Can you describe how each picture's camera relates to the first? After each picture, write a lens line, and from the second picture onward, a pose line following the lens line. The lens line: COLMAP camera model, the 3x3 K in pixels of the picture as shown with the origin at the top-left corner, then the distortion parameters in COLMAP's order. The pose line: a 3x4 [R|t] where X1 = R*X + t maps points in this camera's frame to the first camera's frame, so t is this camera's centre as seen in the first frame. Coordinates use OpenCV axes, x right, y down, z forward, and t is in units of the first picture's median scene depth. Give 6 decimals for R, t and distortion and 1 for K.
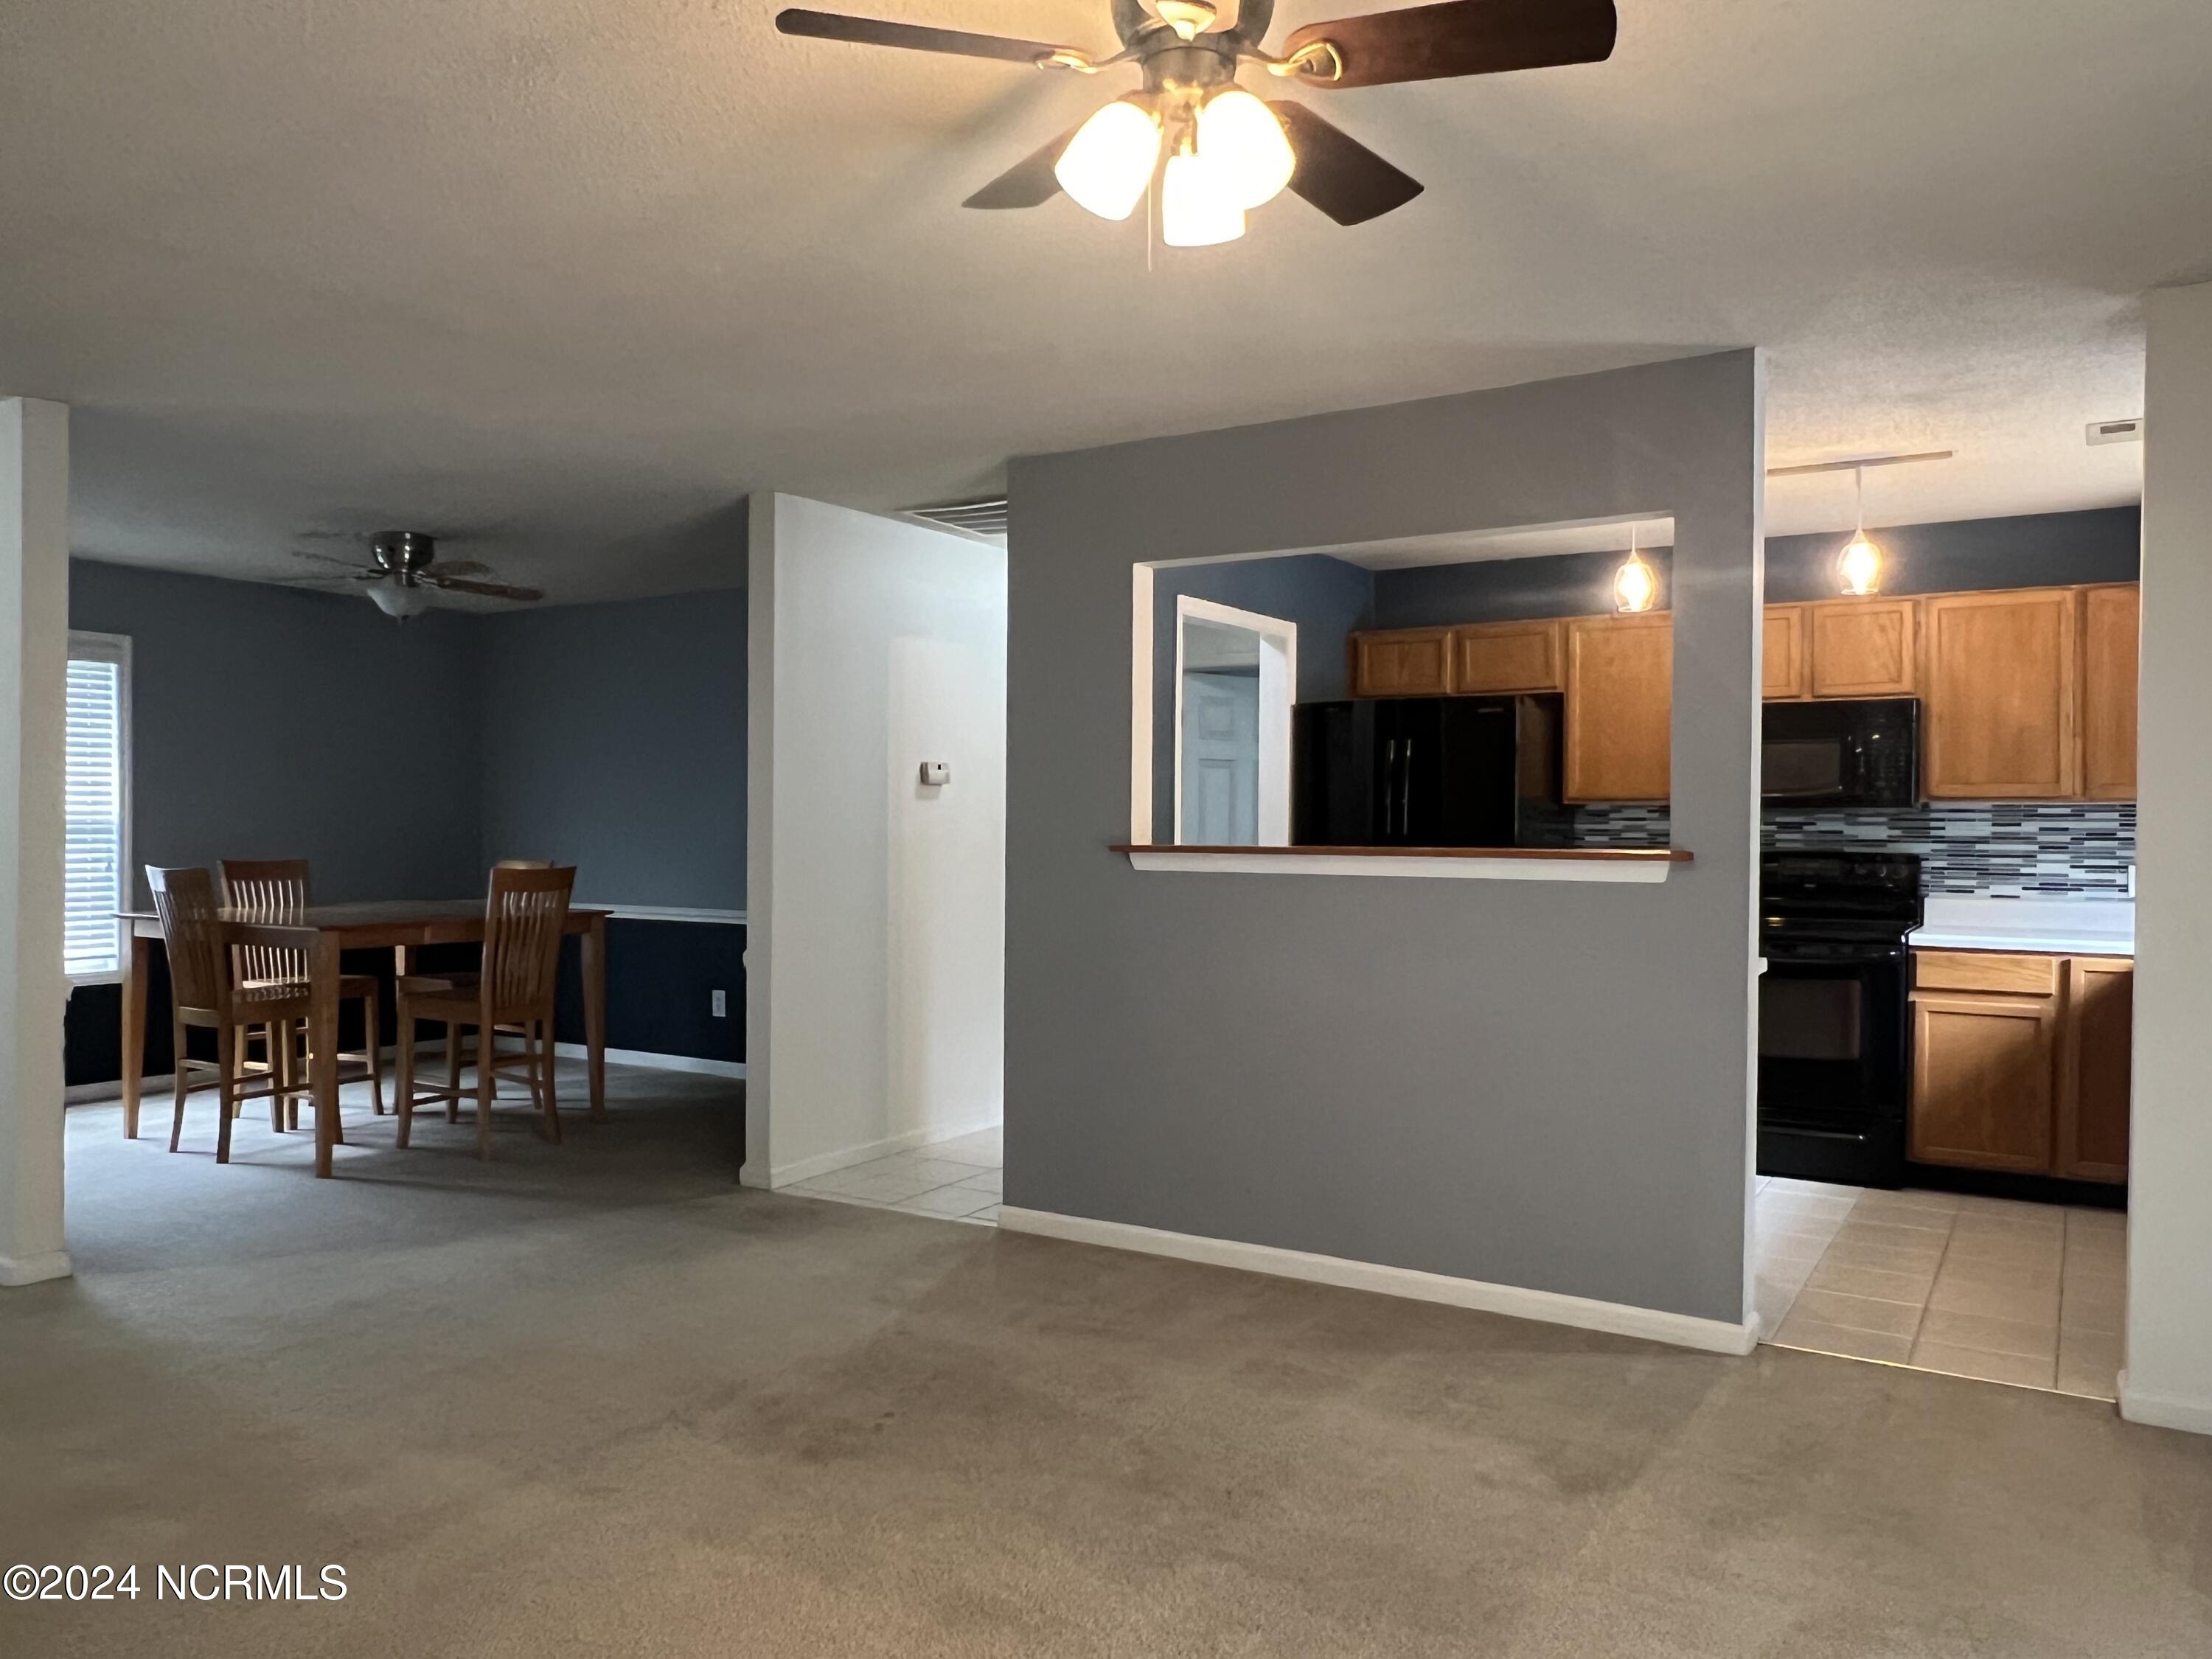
lens RADIAL K [[1604.5, 0, 1101.4], [0, 1604.5, 835.1], [0, 0, 1]] dist [-0.002716, 0.003140]
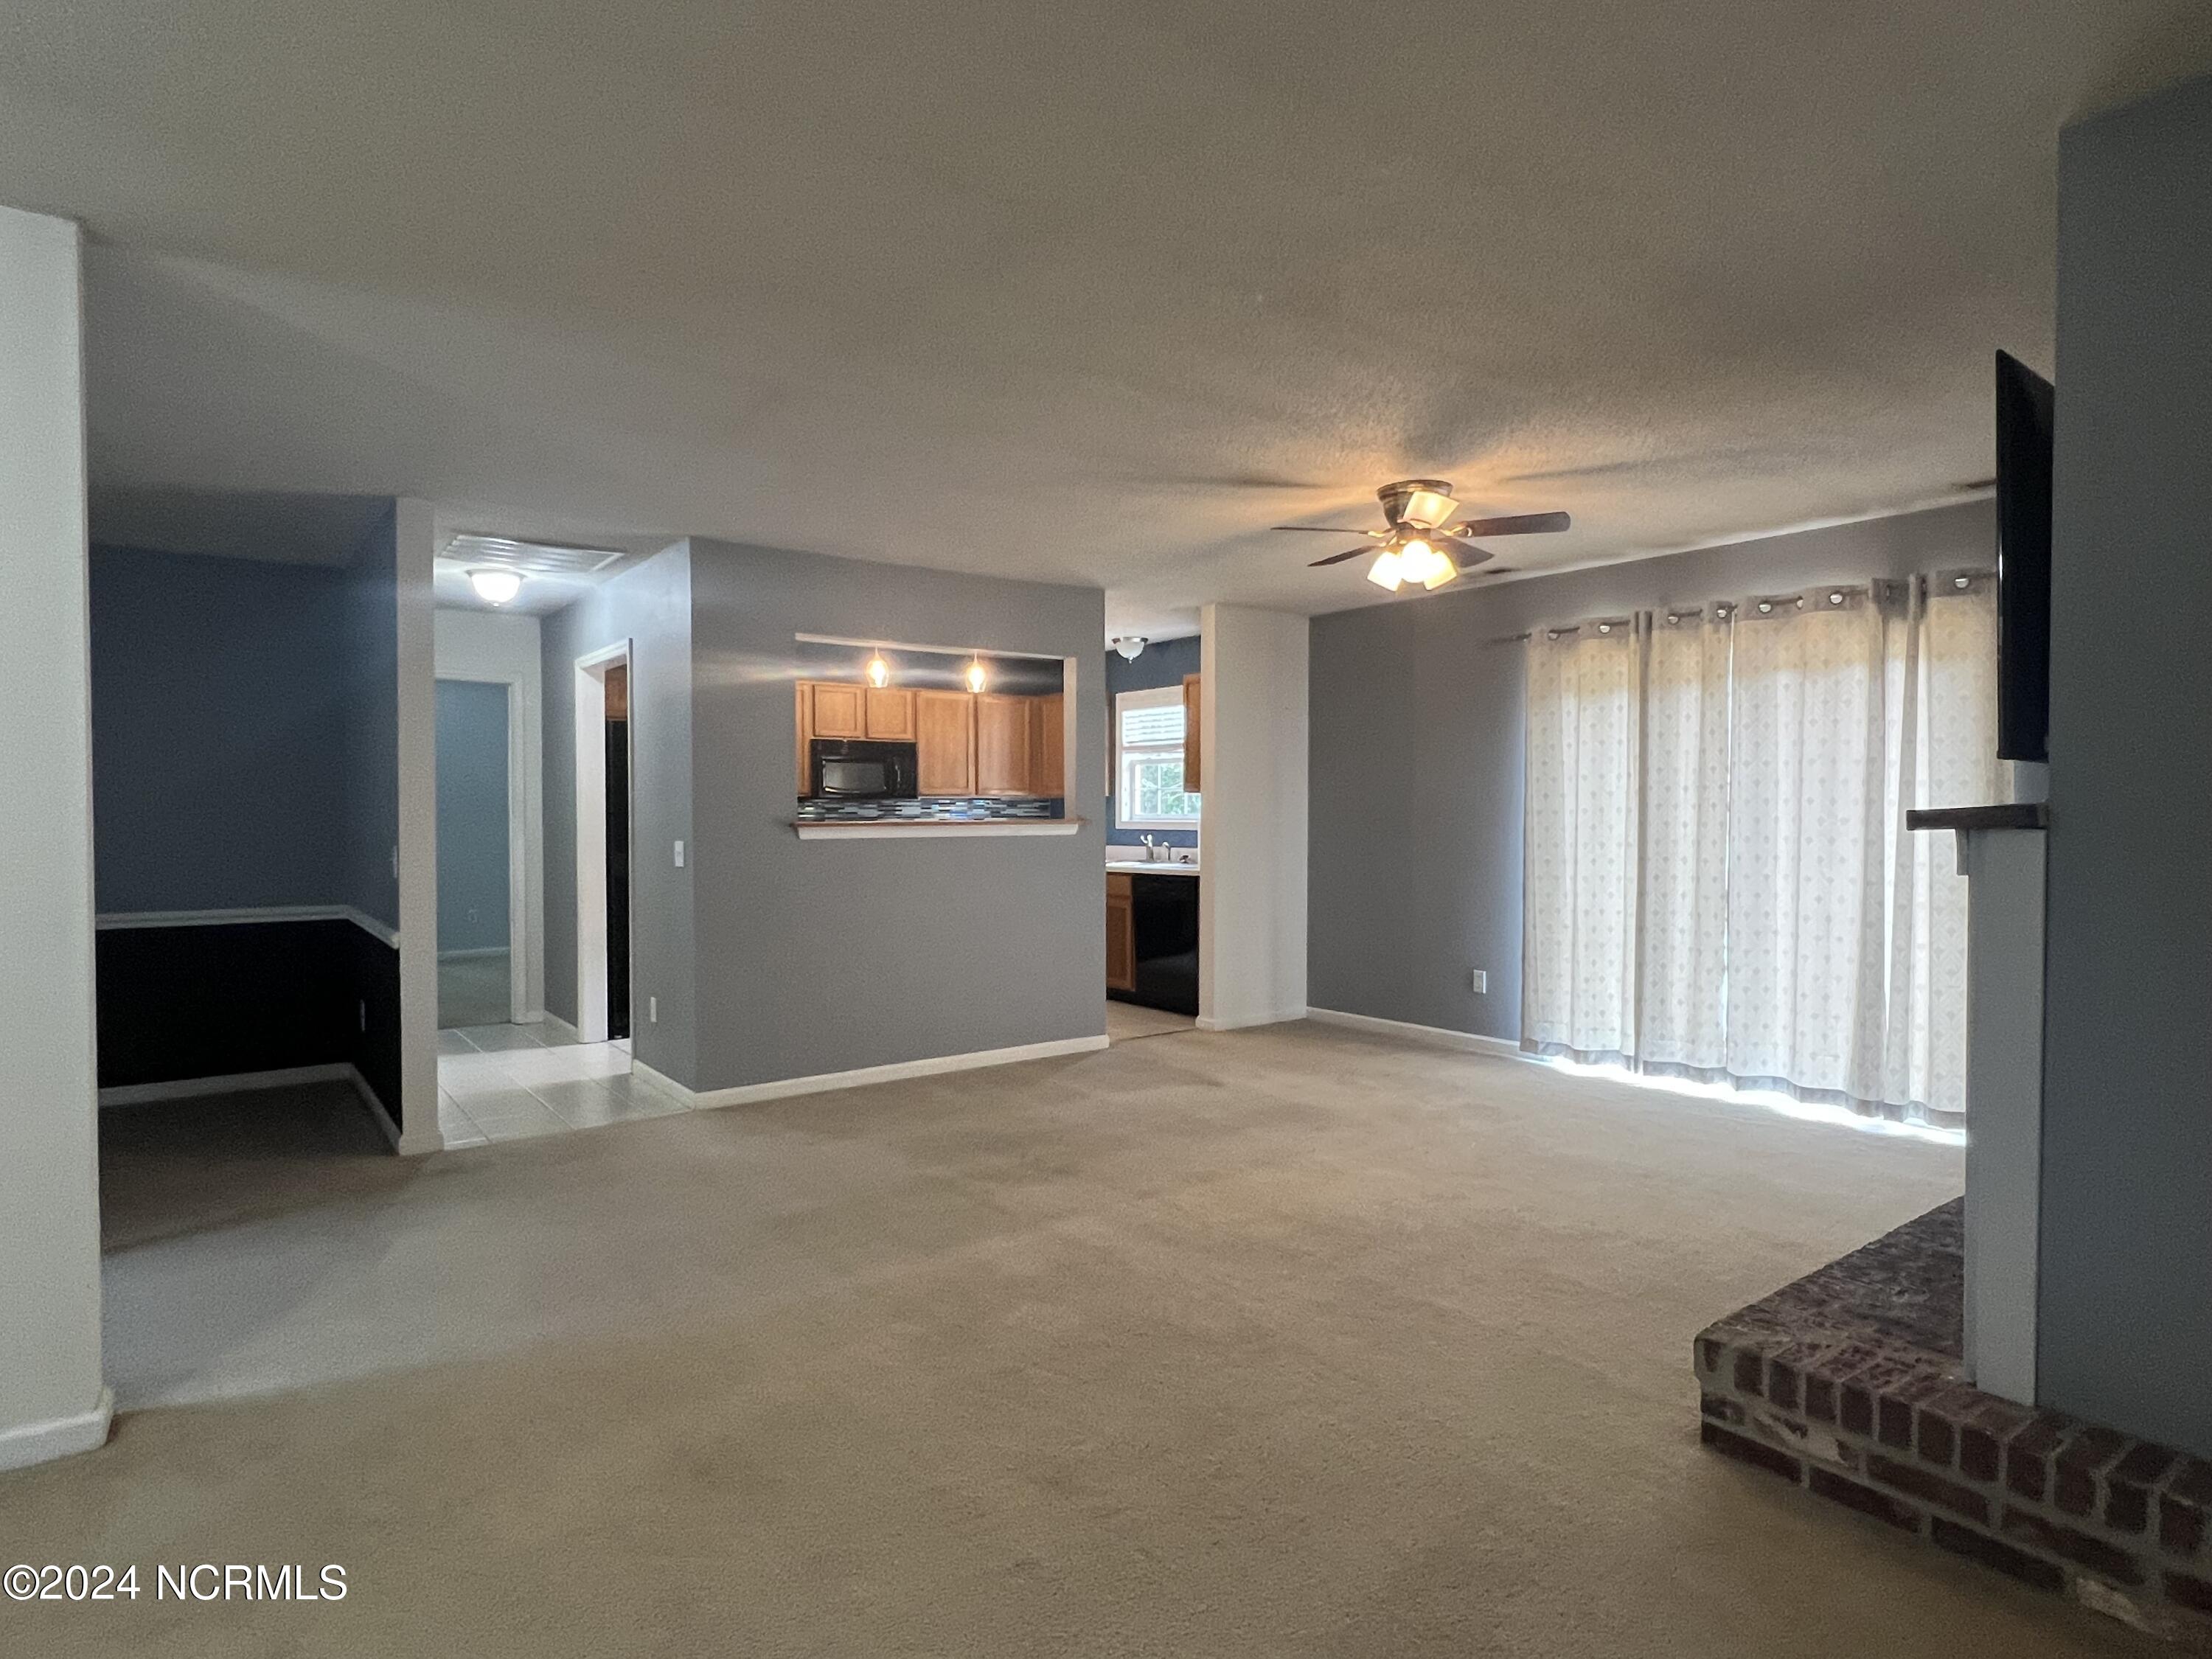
lens RADIAL K [[1198.4, 0, 1100.9], [0, 1198.4, 838.7], [0, 0, 1]] dist [0.004583, 0.000382]
pose [[0.354389, -0.030433, 0.934603, -0.751194], [0.018428, 0.999503, 0.025559, -0.002560], [-0.934916, 0.008165, 0.354774, 0.278782]]
